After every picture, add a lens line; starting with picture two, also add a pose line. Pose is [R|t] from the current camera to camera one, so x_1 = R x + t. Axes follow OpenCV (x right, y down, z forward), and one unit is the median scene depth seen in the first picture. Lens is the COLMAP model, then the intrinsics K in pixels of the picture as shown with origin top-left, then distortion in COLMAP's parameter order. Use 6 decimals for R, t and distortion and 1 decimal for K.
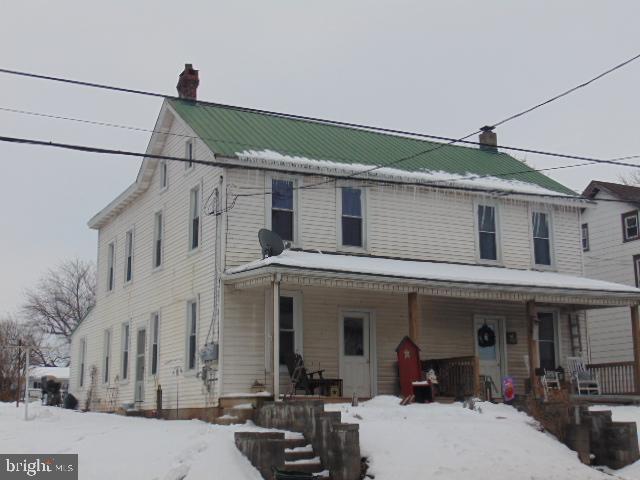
lens RADIAL K [[925.4, 0, 320.1], [0, 925.4, 223.7], [0, 0, 1]] dist [0.005461, -0.035648]
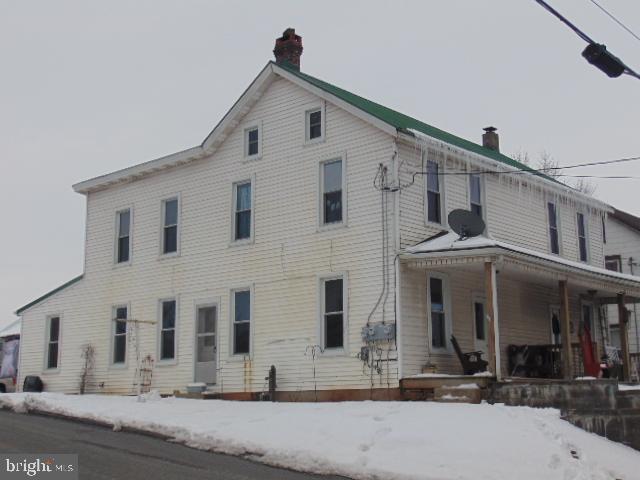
lens RADIAL K [[921.4, 0, 320.0], [0, 921.4, 240.0], [0, 0, 1]] dist [0.001425, -0.021523]
pose [[0.929940, 0.063788, 0.362137, -0.459116], [-0.072494, 0.997314, 0.010490, 0.032157], [-0.360495, -0.036007, 0.932066, 0.109031]]
